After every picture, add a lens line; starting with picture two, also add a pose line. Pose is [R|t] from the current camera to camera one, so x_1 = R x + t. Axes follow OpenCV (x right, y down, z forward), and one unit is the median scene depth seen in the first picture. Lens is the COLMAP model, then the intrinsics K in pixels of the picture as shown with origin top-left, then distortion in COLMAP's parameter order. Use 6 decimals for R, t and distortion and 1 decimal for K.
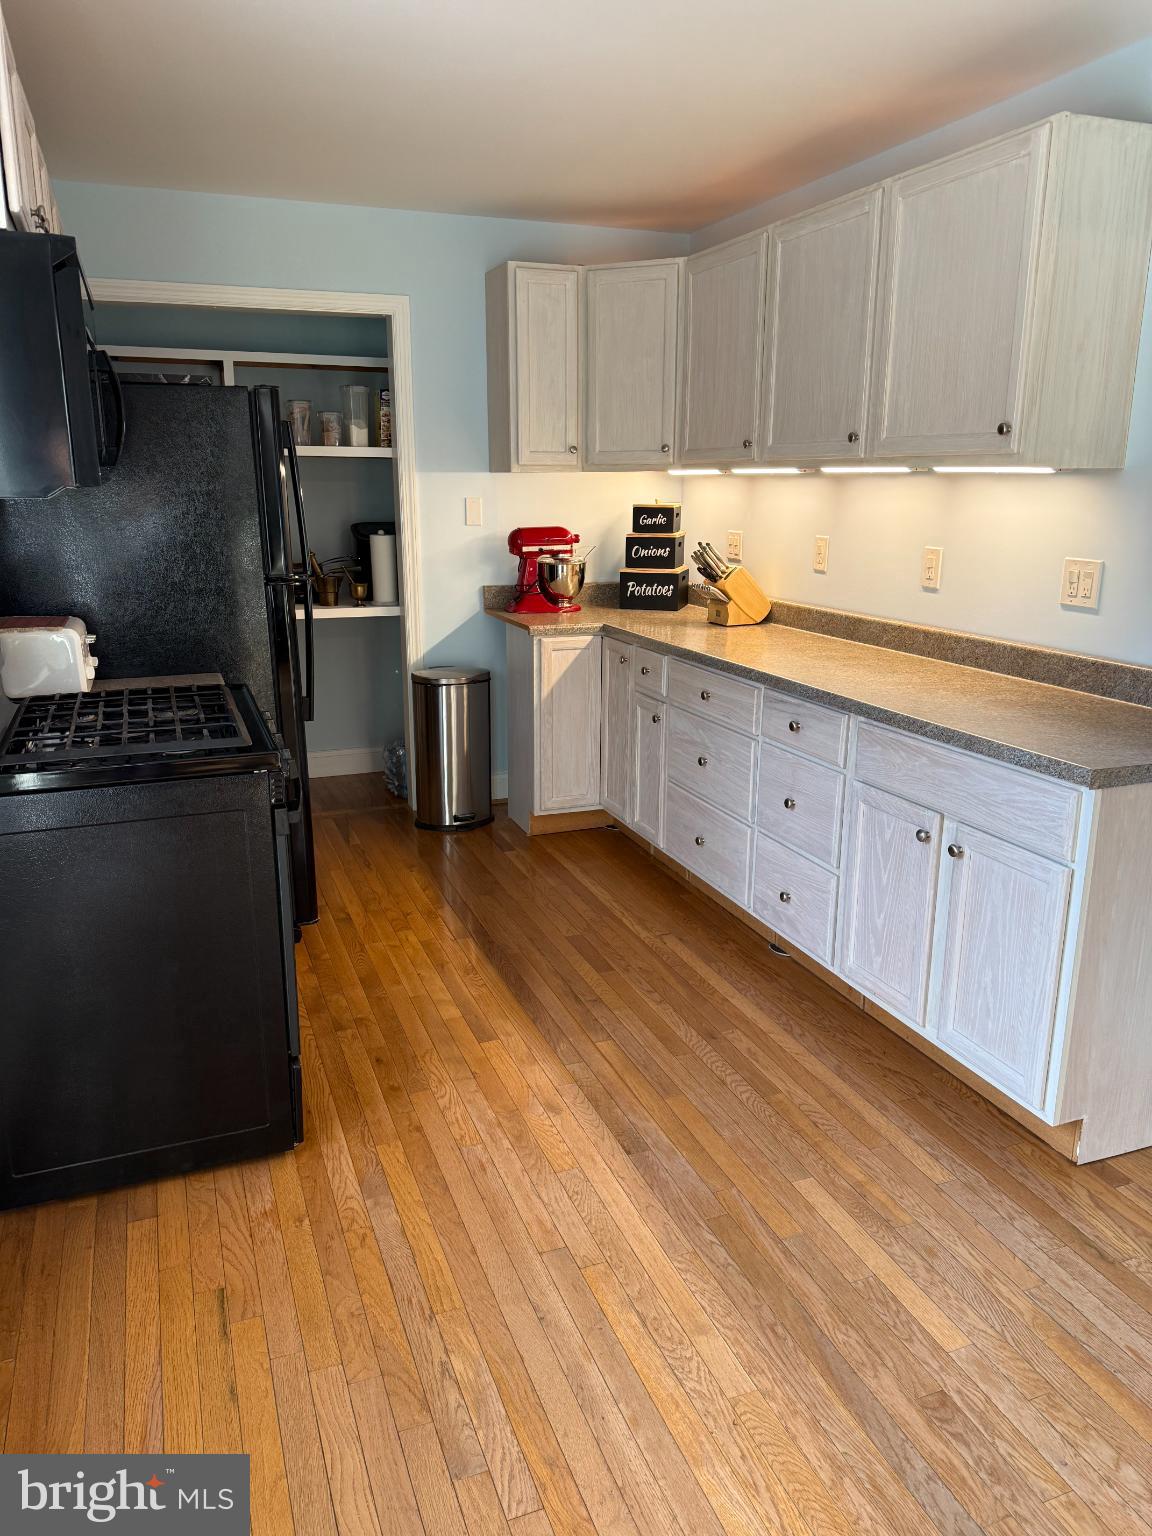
lens RADIAL K [[1080.2, 0, 577.0], [0, 1080.2, 768.4], [0, 0, 1]] dist [0.063991, -0.078455]
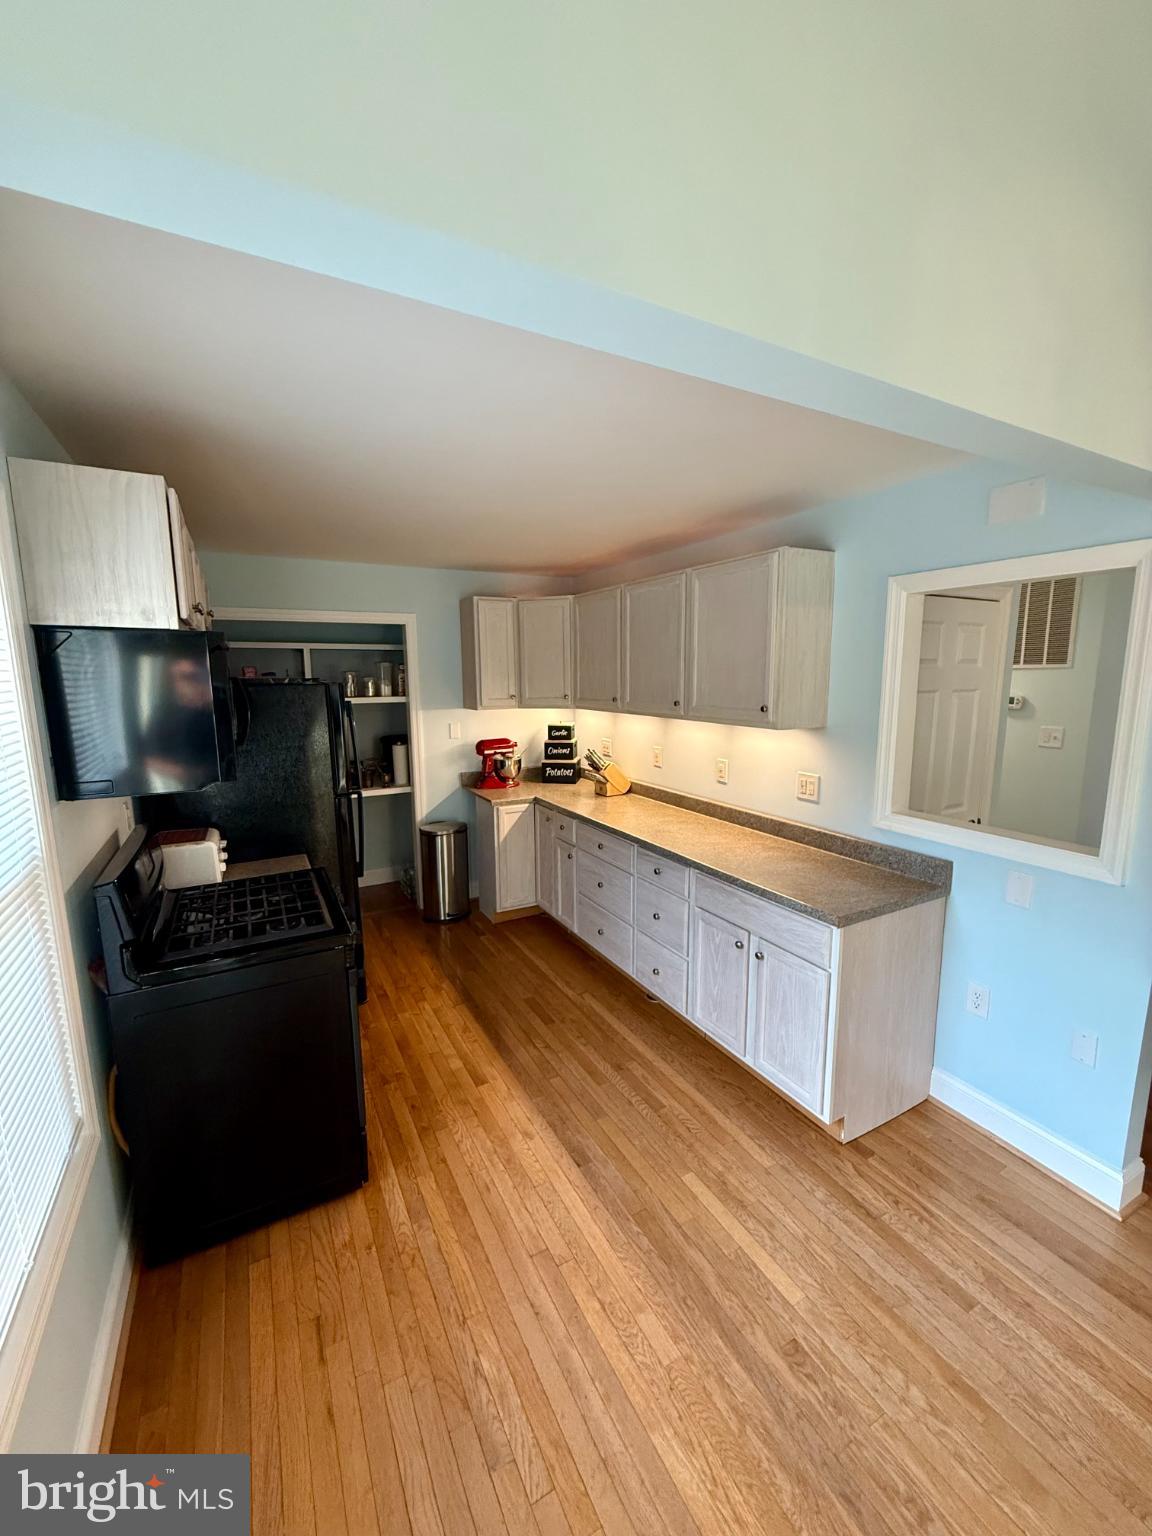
lens RADIAL K [[614.8, 0, 579.1], [0, 614.8, 769.3], [0, 0, 1]] dist [0.000285, 0.000281]
pose [[0.991615, -0.031050, 0.125439, -0.041143], [0.044150, 0.993696, -0.103045, -0.114563], [-0.121449, 0.107719, 0.986735, 0.042031]]
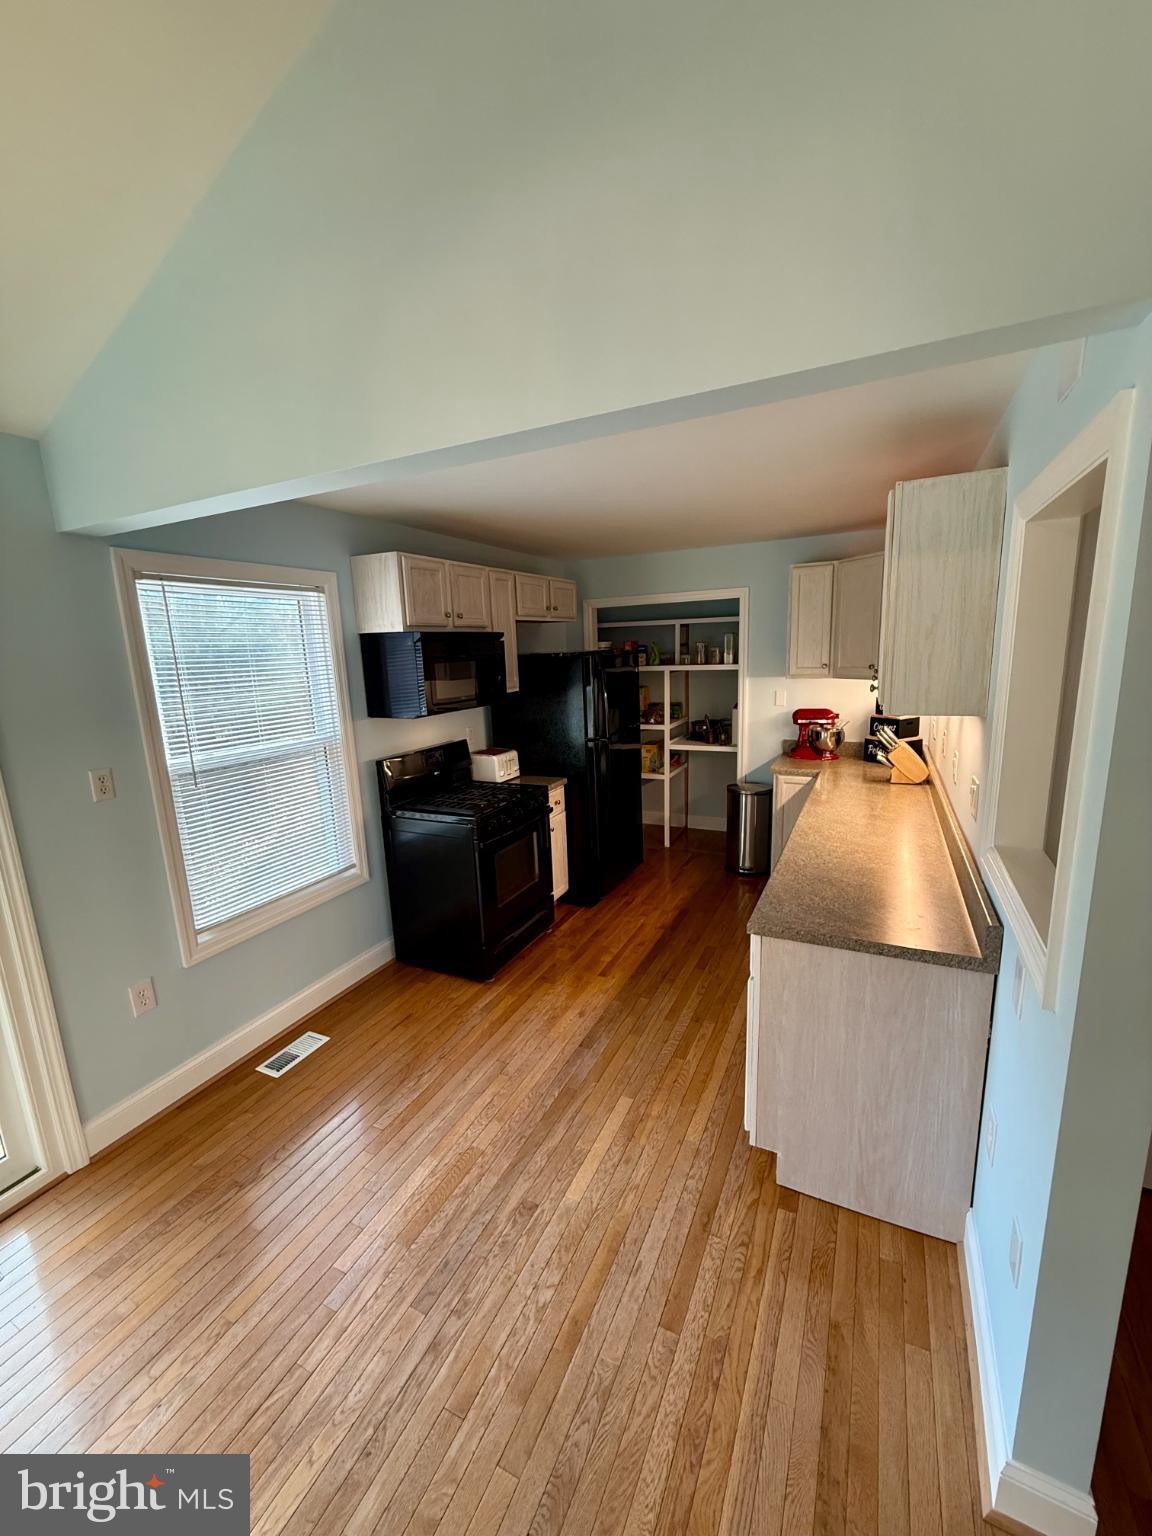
lens RADIAL K [[614.8, 0, 573.6], [0, 614.8, 768.8], [0, 0, 1]] dist [0.000285, 0.000281]
pose [[0.677778, 0.115442, -0.726148, 0.700452], [-0.153637, 0.988033, 0.013673, -0.144245], [0.719036, 0.102296, 0.687403, 0.138833]]
